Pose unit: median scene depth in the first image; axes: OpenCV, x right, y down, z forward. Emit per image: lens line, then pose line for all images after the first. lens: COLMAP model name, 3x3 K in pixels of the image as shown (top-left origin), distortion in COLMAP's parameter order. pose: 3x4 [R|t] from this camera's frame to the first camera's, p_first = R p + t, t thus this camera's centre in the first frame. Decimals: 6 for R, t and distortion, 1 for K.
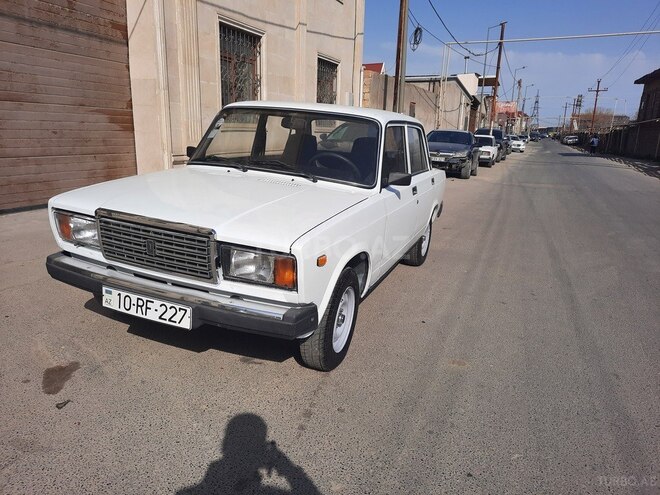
lens RADIAL K [[485.1, 0, 332.6], [0, 485.1, 252.1], [0, 0, 1]] dist [0.064082, -0.054654]
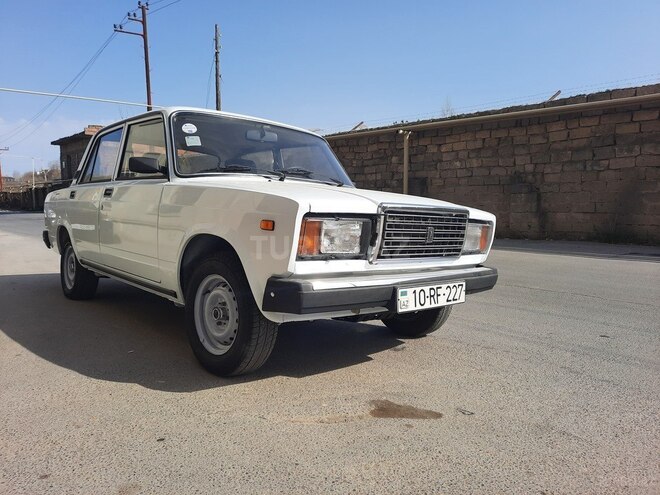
lens RADIAL K [[485.1, 0, 335.9], [0, 485.1, 243.8], [0, 0, 1]] dist [0.064082, -0.054654]
pose [[0.421069, -0.112379, 0.900040, -0.846261], [0.235905, 0.971714, 0.010964, -0.030649], [-0.875814, 0.207708, 0.435669, 0.453515]]
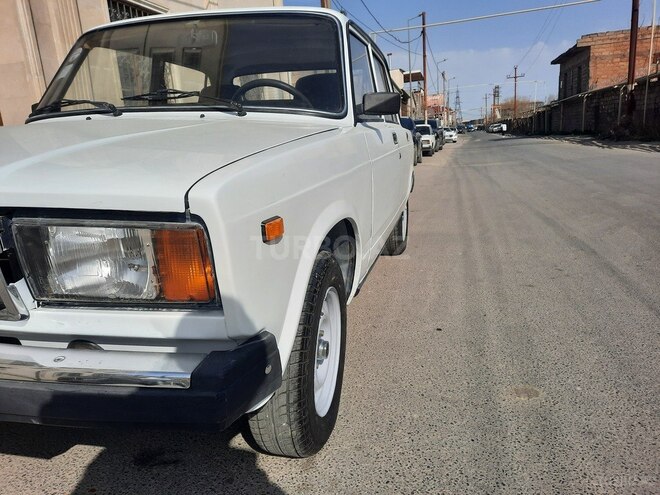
lens RADIAL K [[485.1, 0, 334.1], [0, 485.1, 249.6], [0, 0, 1]] dist [0.064082, -0.054654]
pose [[0.985460, -0.126985, 0.112886, -0.011834], [0.129990, 0.991321, -0.019641, 0.030276], [-0.109412, 0.034030, 0.993414, 0.343033]]
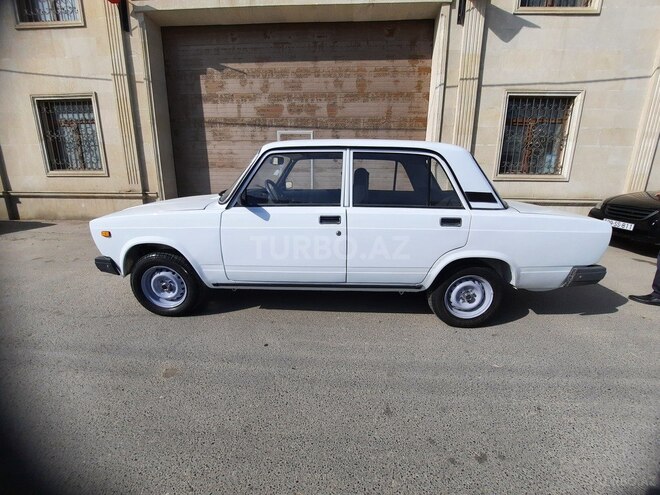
lens RADIAL K [[266.6, 0, 331.7], [0, 266.6, 248.0], [0, 0, 1]] dist [-0.026726, 0.003859]
pose [[0.326309, 0.195318, -0.924864, 0.662608], [-0.231942, 0.965052, 0.121971, -0.141691], [0.916365, 0.174714, 0.360208, 0.844072]]
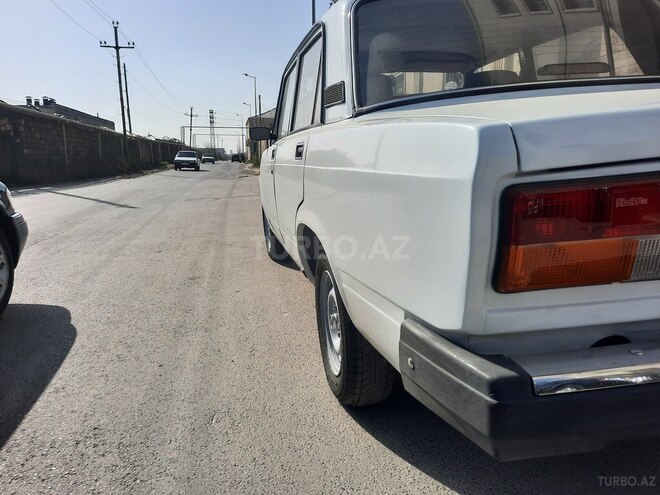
lens RADIAL K [[485.1, 0, 326.6], [0, 485.1, 249.4], [0, 0, 1]] dist [0.064082, -0.054654]
pose [[-0.833855, 0.077858, -0.546465, 0.508462], [-0.148424, 0.921915, 0.357832, -0.270474], [0.531654, 0.379489, -0.757187, 1.657928]]
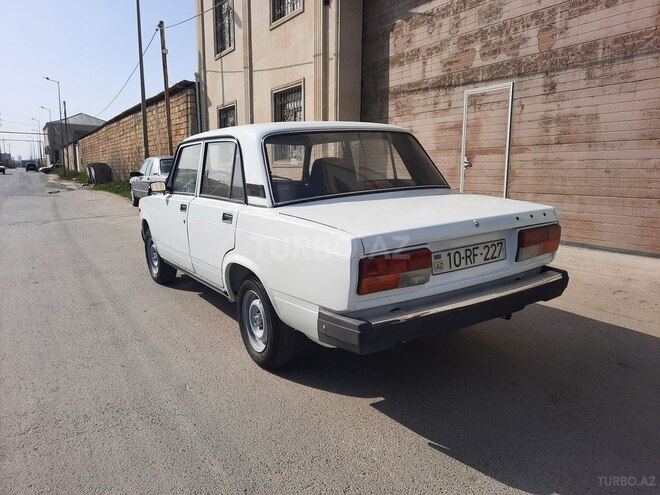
lens RADIAL K [[485.1, 0, 326.3], [0, 485.1, 248.4], [0, 0, 1]] dist [0.064082, -0.054654]
pose [[-0.586557, 0.093767, -0.804462, 0.805330], [-0.218615, 0.938076, 0.268739, -0.384114], [0.779845, 0.333498, -0.529736, 1.797945]]
